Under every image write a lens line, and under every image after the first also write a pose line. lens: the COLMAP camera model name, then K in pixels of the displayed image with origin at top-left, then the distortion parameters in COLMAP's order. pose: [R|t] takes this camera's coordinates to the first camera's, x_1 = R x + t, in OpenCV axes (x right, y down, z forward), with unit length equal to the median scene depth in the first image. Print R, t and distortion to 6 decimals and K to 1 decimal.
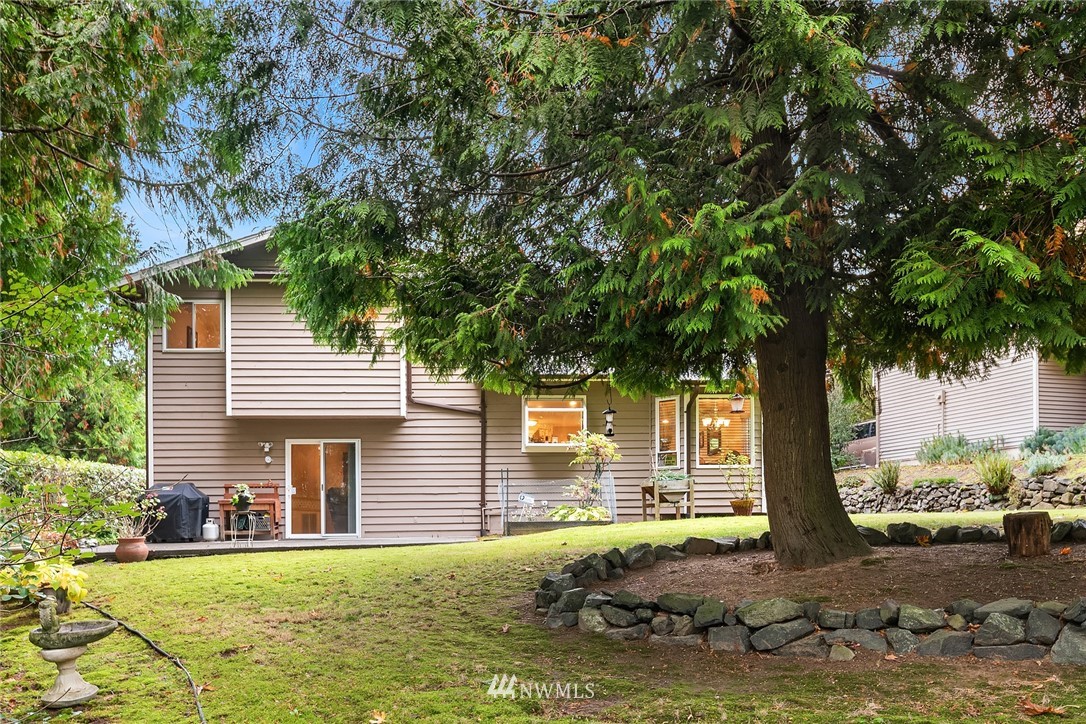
lens RADIAL K [[900.2, 0, 542.9], [0, 900.2, 367.9], [0, 0, 1]] dist [-0.011981, -0.008817]
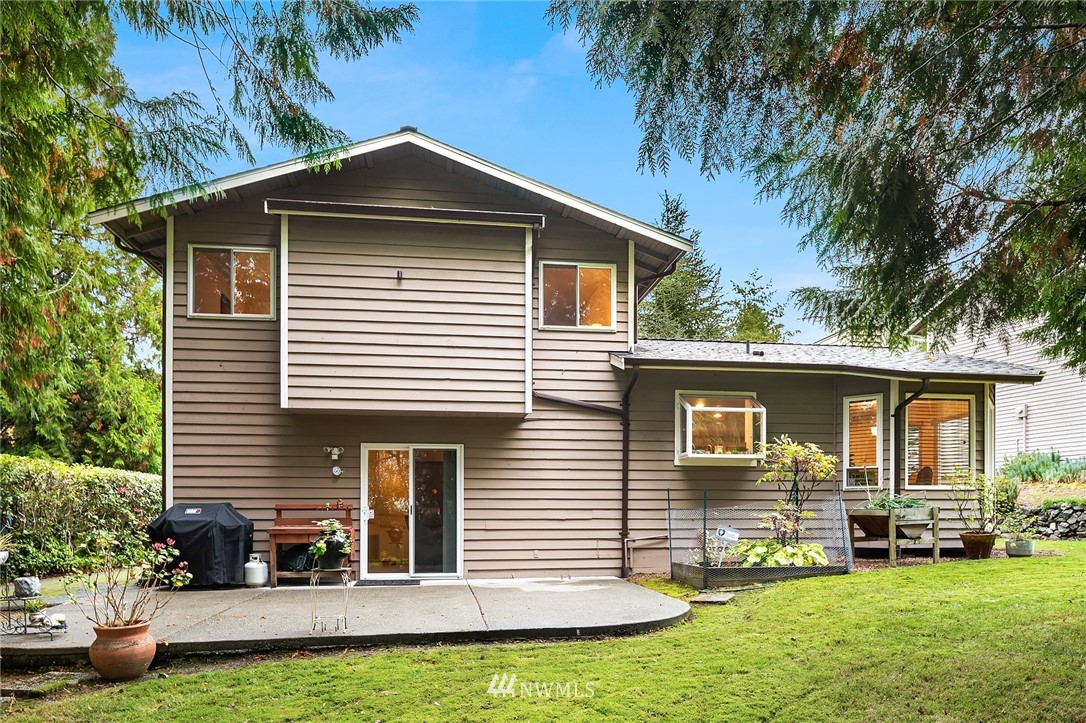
lens RADIAL K [[705.5, 0, 535.3], [0, 705.5, 411.2], [0, 0, 1]] dist [-0.000091, -0.007074]
pose [[0.998293, 0.017834, 0.055624, -0.175624], [-0.019203, 0.999524, 0.024166, 0.036525], [-0.055166, -0.025192, 0.998159, 0.418599]]
